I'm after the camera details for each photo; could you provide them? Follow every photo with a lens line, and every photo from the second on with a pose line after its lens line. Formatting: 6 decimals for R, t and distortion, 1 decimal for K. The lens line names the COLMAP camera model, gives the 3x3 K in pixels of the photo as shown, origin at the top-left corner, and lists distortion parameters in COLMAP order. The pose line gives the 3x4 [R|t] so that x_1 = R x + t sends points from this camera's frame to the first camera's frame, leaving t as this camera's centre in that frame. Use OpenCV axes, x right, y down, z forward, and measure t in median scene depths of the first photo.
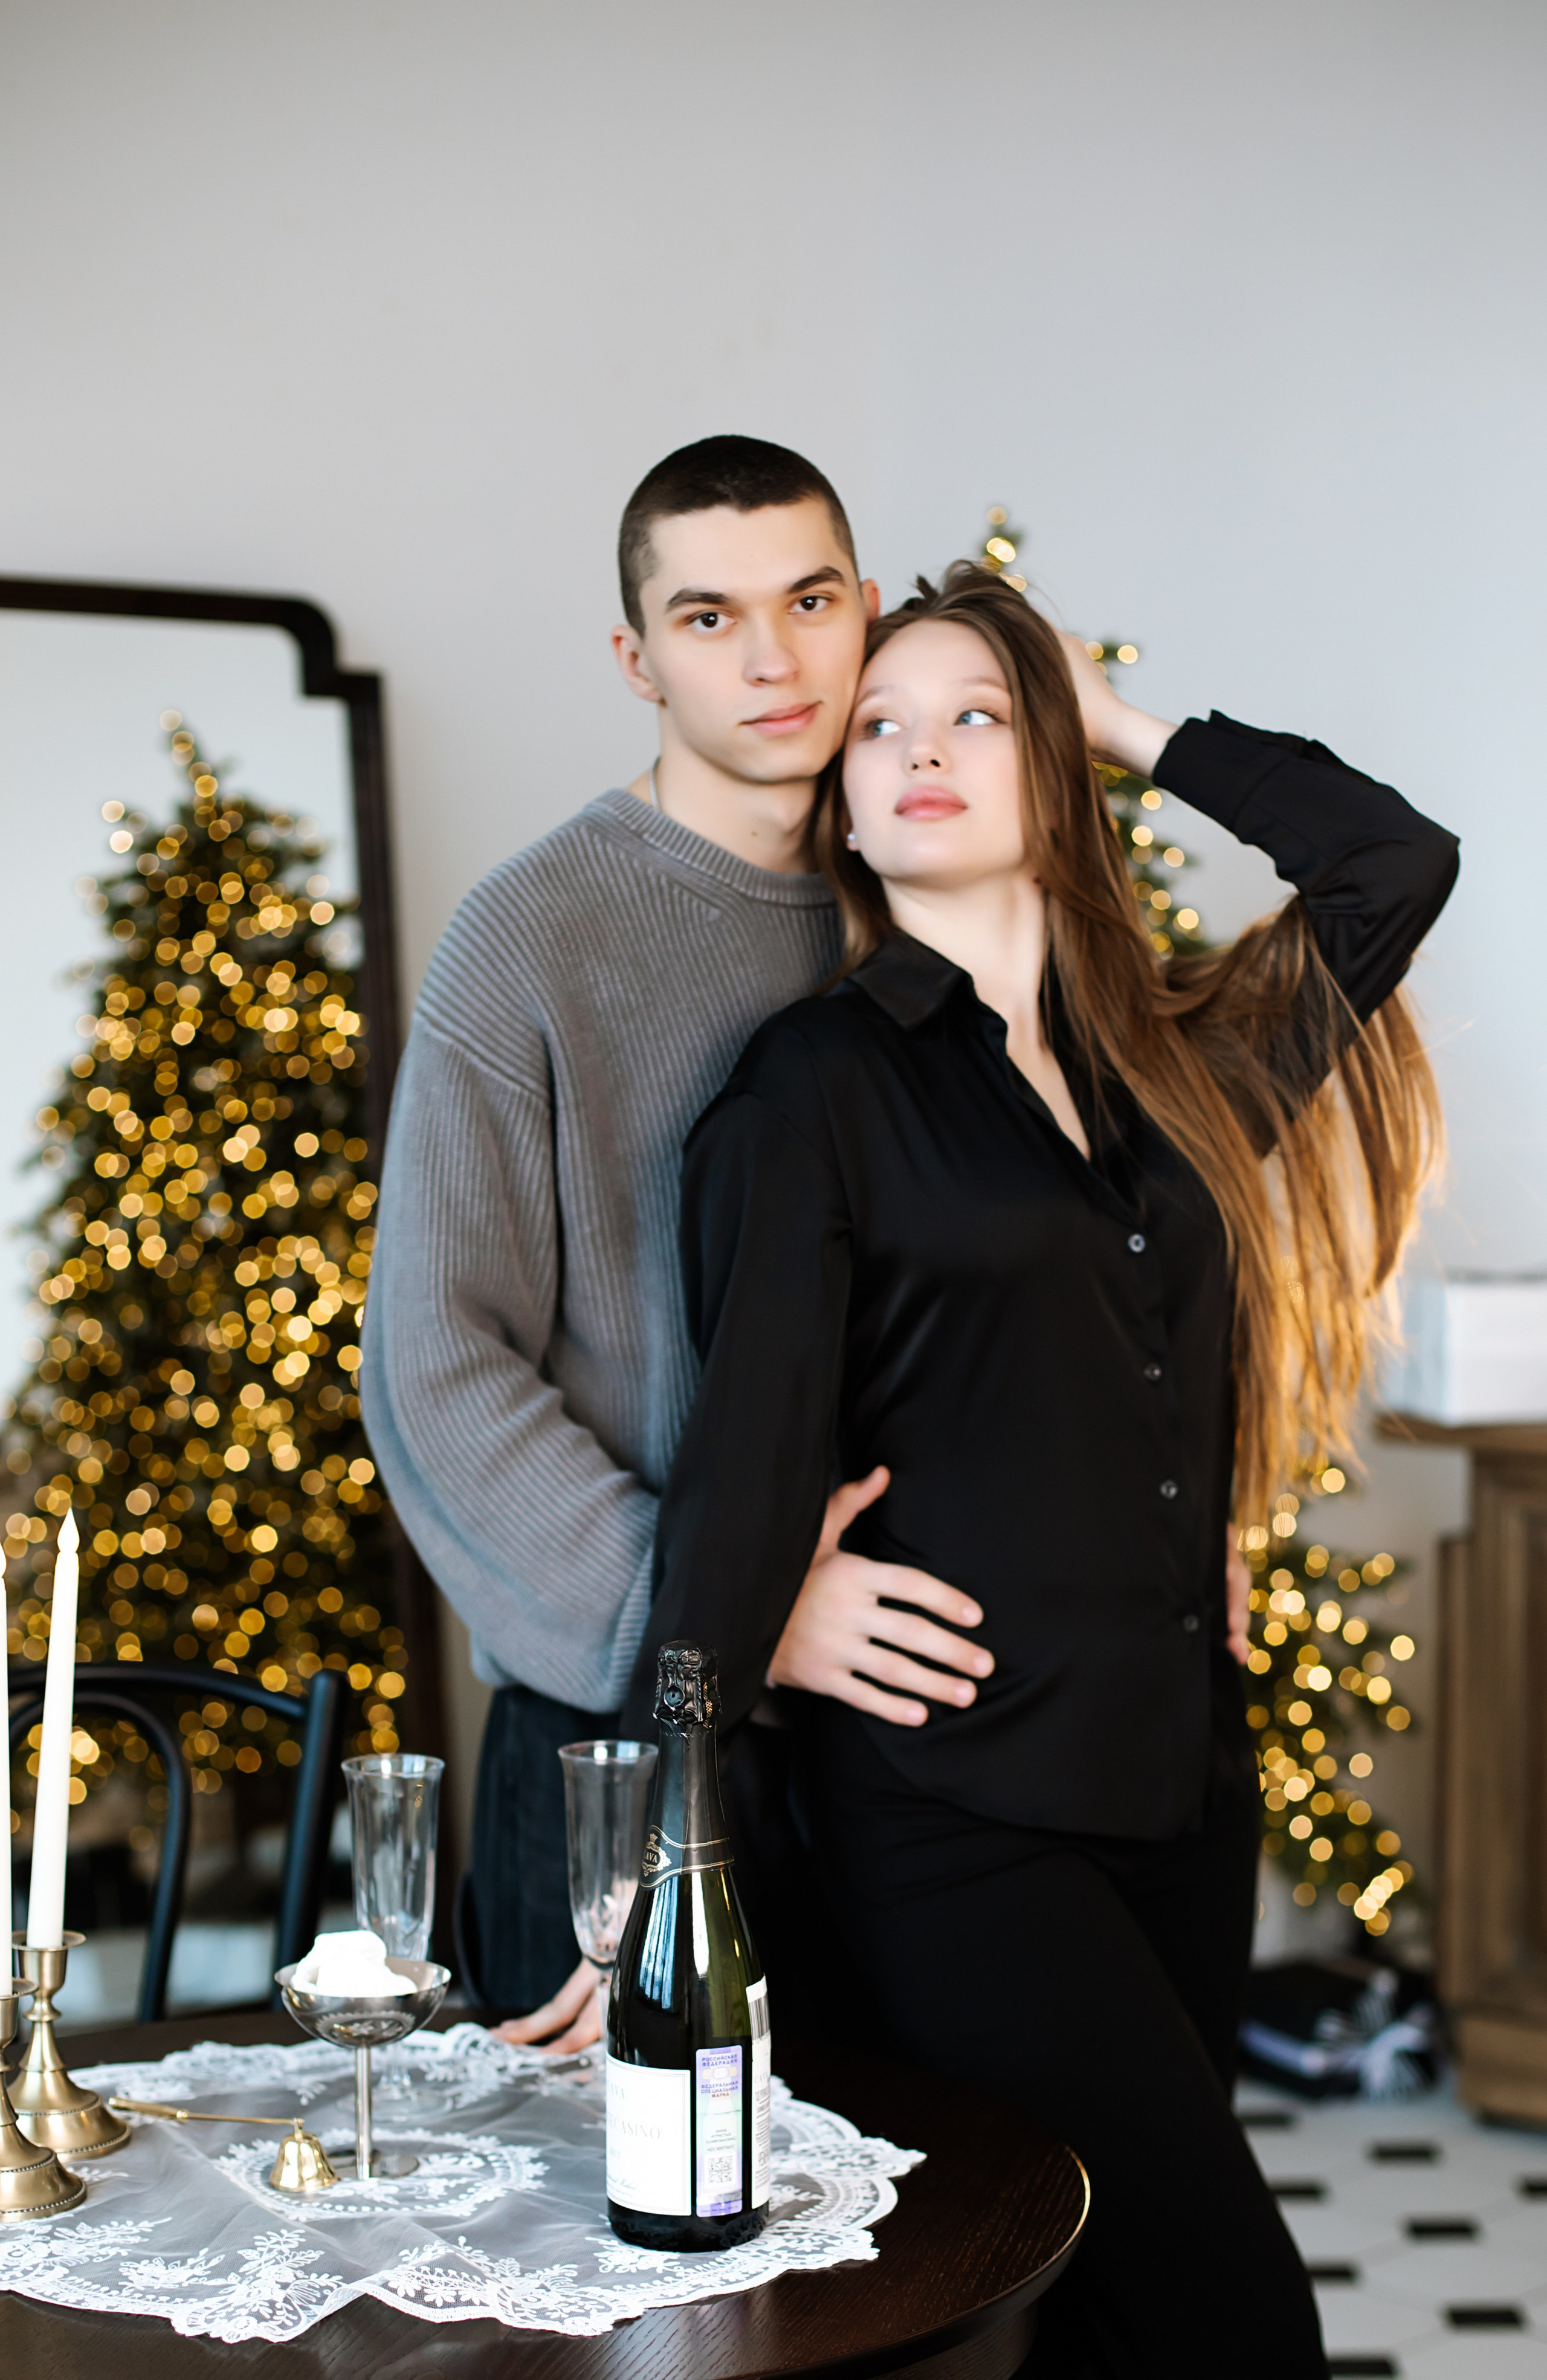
lens RADIAL K [[4114.2, 0, 790.5], [0, 4114.2, 1379.0], [0, 0, 1]] dist [-0.140002, 0.000000]
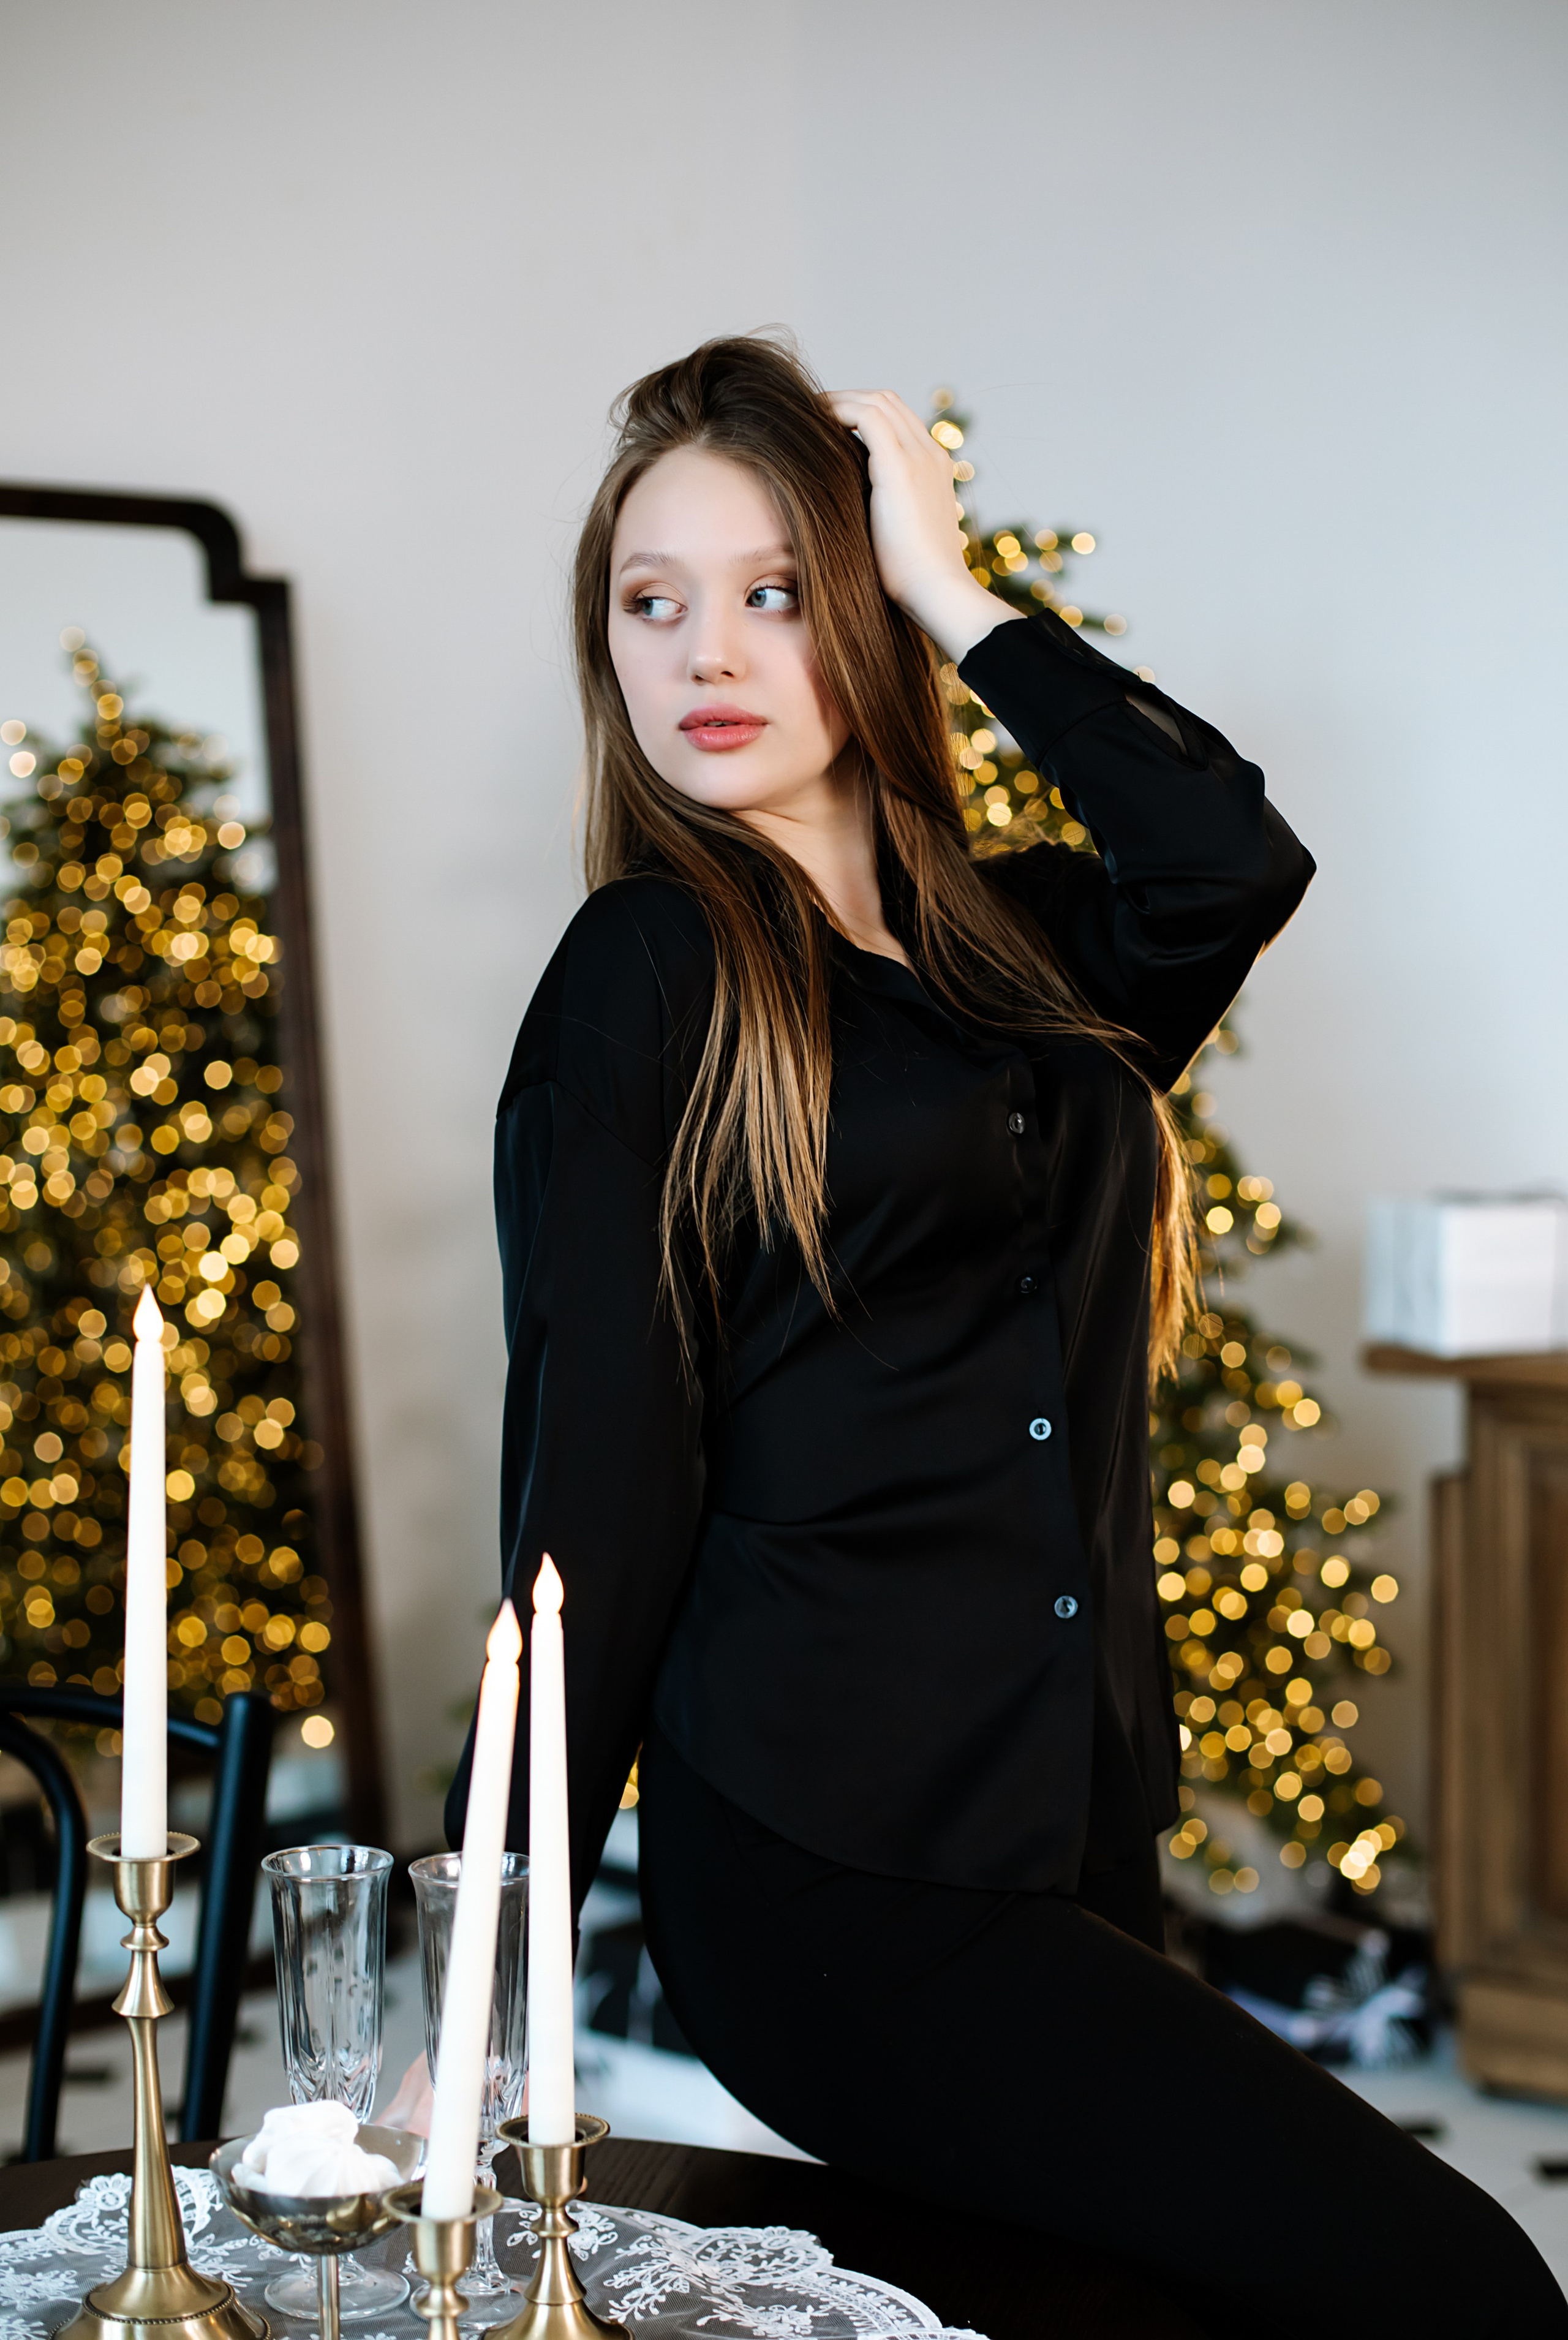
lens RADIAL K [[3765.9, 0, 819.2], [0, 3765.9, 1227.0], [0, 0, 1]] dist [-0.145228, 0.000000]
pose [[0.999128, -0.014846, 0.039018, -0.011966], [0.015438, 0.999770, -0.014902, -0.006124], [-0.038788, 0.015492, 0.999127, 0.116546]]
